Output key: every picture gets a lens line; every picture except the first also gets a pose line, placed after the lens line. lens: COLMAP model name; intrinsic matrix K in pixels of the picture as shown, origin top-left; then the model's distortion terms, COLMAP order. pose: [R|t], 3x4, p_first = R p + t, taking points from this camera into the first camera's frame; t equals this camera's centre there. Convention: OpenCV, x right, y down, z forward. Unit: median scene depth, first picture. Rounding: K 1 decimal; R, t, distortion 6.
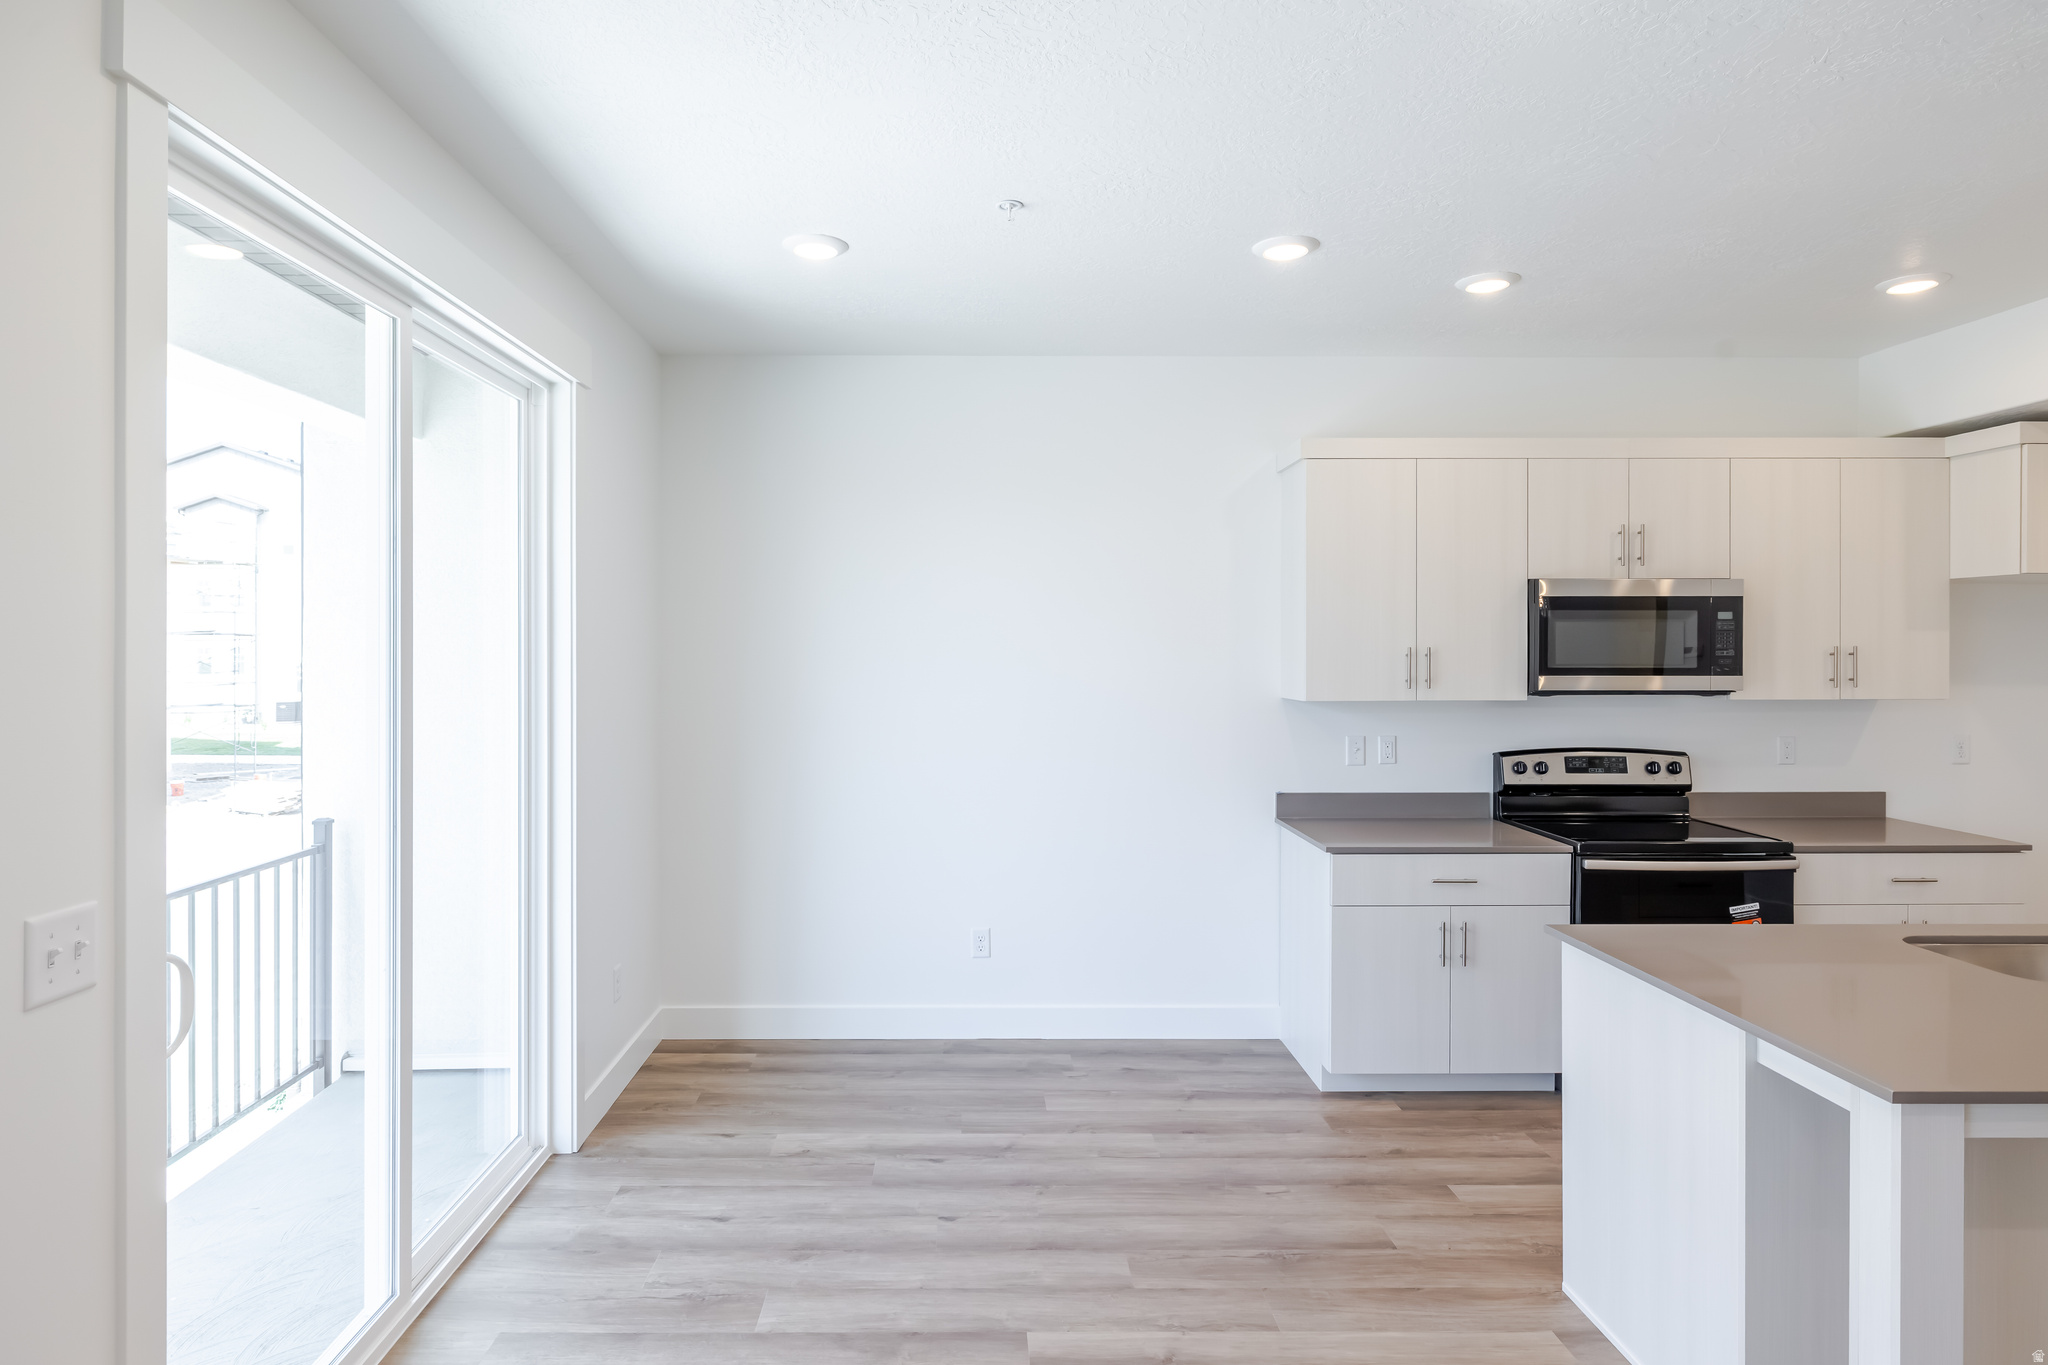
lens RADIAL K [[1114.3, 0, 987.6], [0, 1114.3, 700.8], [0, 0, 1]] dist [0.000838, 0.000338]
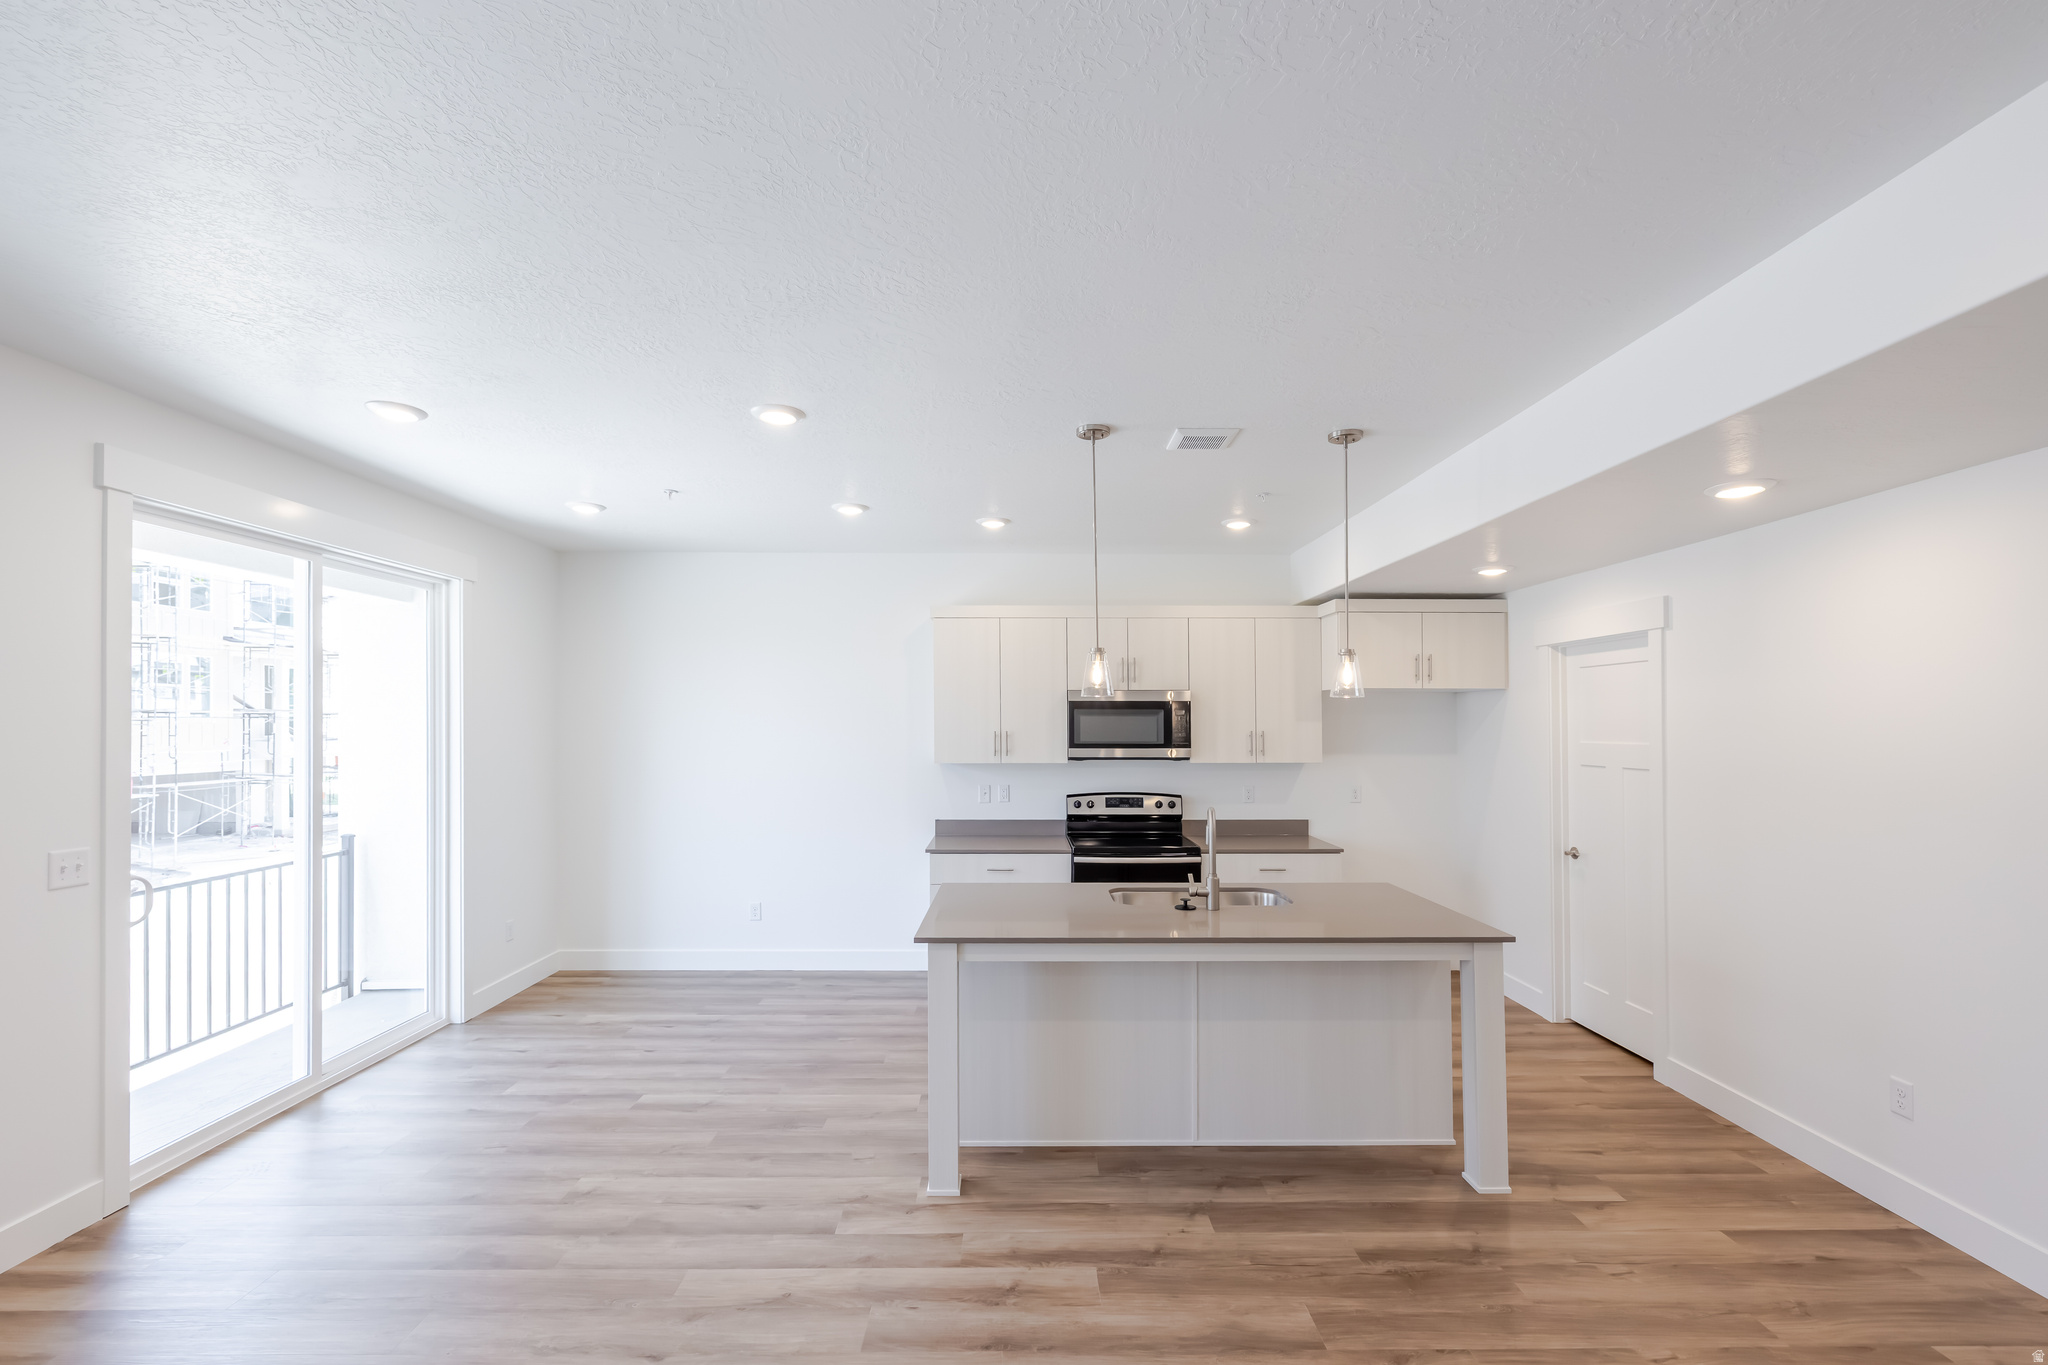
lens RADIAL K [[886.0, 0, 1049.3], [0, 886.0, 759.7], [0, 0, 1]] dist [0.004788, 0.000828]
pose [[0.999997, 0.001636, 0.001745, 0.458816], [-0.001624, 0.999973, -0.007104, 0.003701], [-0.001756, 0.007102, 0.999973, -0.328671]]
